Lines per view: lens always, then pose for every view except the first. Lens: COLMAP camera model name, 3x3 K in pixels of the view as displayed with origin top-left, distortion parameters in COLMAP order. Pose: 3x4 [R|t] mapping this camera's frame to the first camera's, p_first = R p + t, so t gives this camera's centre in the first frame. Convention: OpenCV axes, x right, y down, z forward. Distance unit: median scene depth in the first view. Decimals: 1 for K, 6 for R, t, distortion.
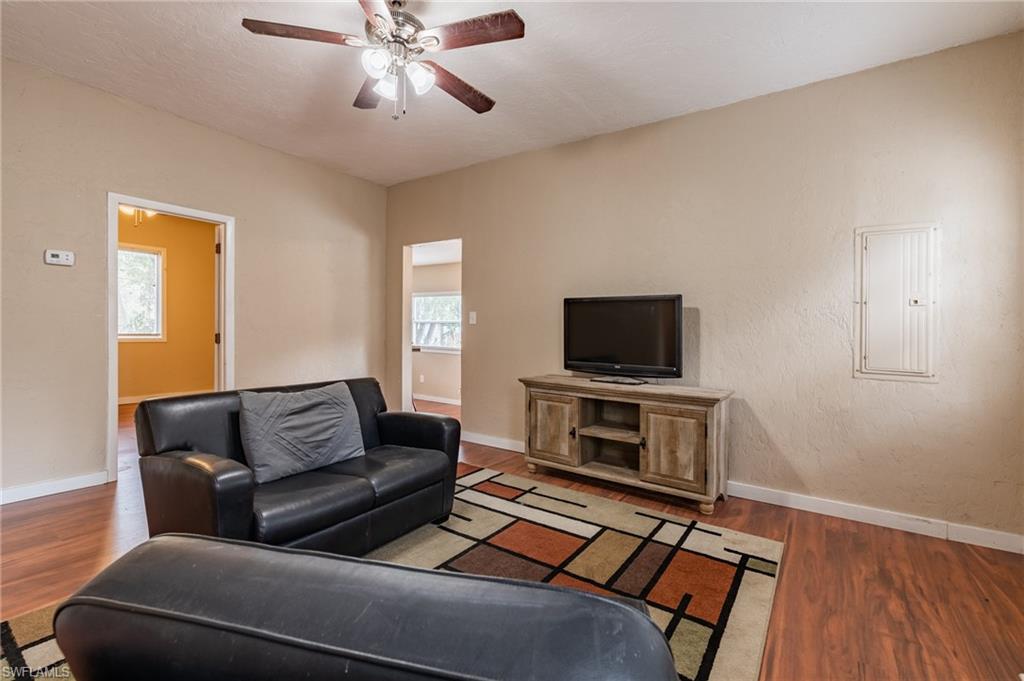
lens RADIAL K [[449.5, 0, 515.0], [0, 449.5, 325.1], [0, 0, 1]] dist [0.007347, -0.003128]
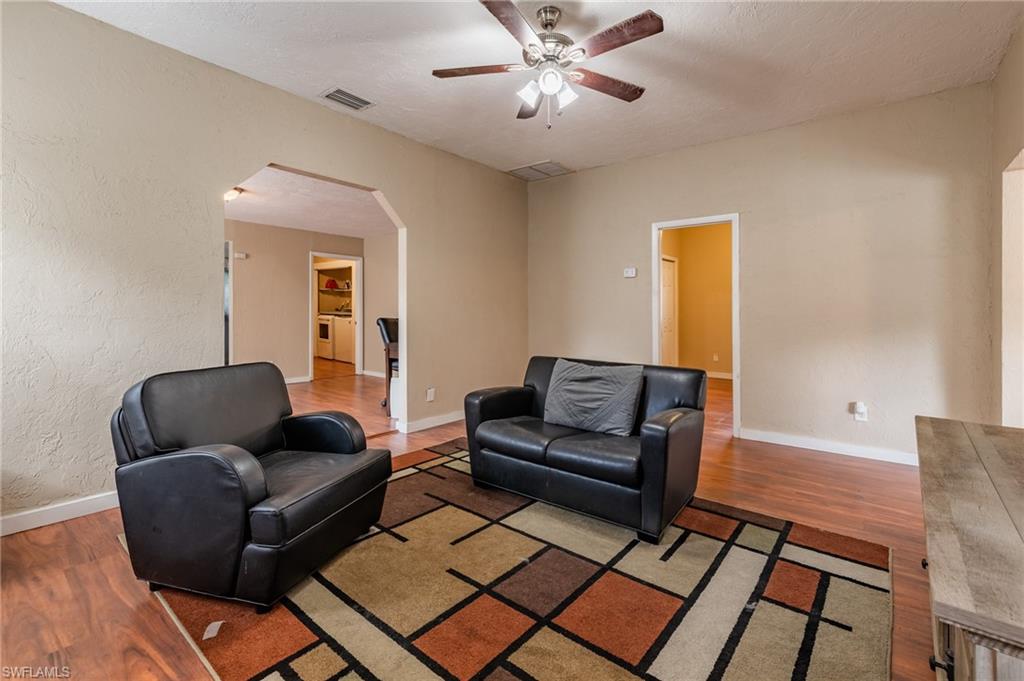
lens RADIAL K [[449.5, 0, 517.1], [0, 449.5, 318.4], [0, 0, 1]] dist [0.007347, -0.003128]
pose [[-0.082801, -0.003625, -0.996559, 0.650643], [0.001344, 0.999992, -0.003749, 0.018488], [0.996565, -0.001649, -0.082796, 0.758852]]
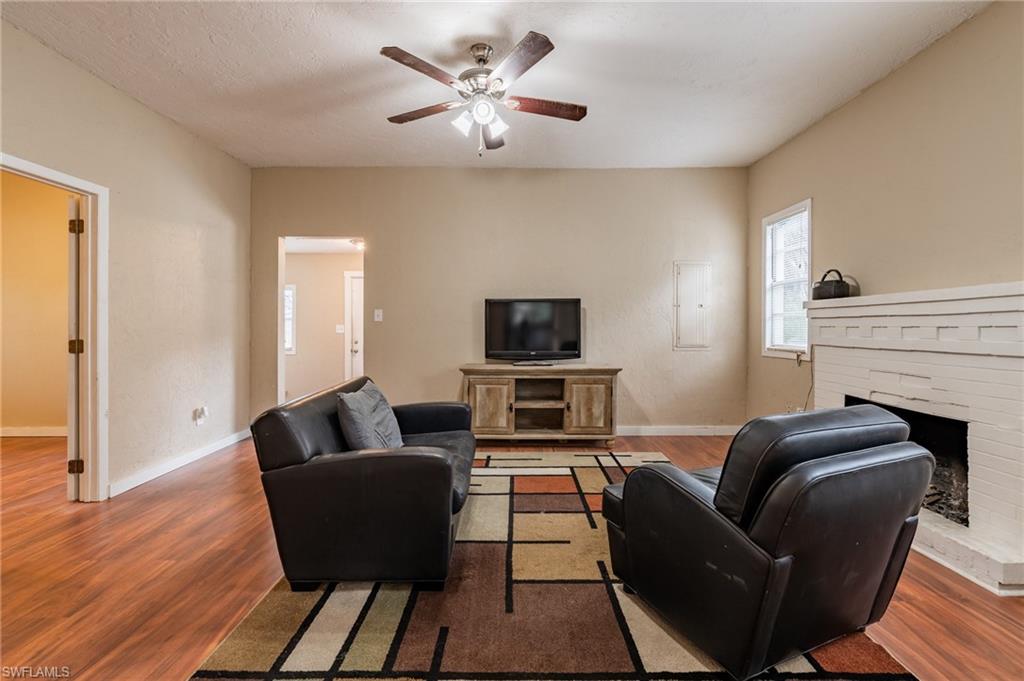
lens RADIAL K [[449.5, 0, 512.4], [0, 449.5, 321.6], [0, 0, 1]] dist [0.007347, -0.003128]
pose [[0.826149, -0.015810, 0.563229, -0.655125], [0.010537, 0.999865, 0.012609, -0.017553], [-0.563352, -0.004482, 0.826205, -0.041115]]
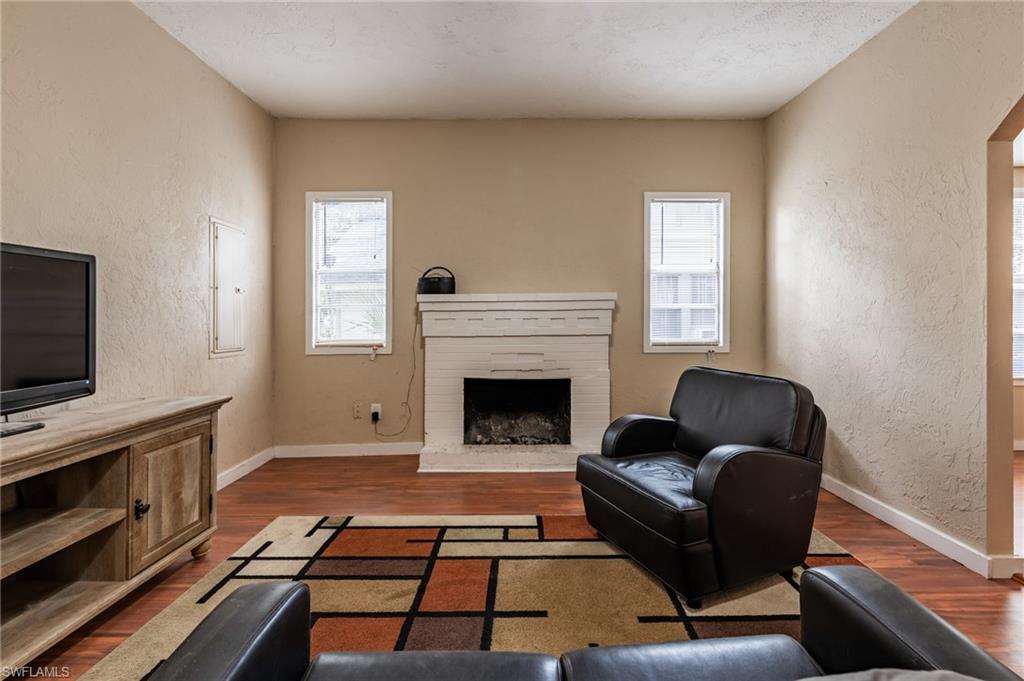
lens RADIAL K [[449.5, 0, 522.2], [0, 449.5, 320.4], [0, 0, 1]] dist [0.007347, -0.003128]
pose [[-0.576363, -0.020771, 0.816930, -0.496986], [-0.016915, 0.999766, 0.013486, 0.000809], [-0.817019, -0.006046, -0.576580, 0.973895]]
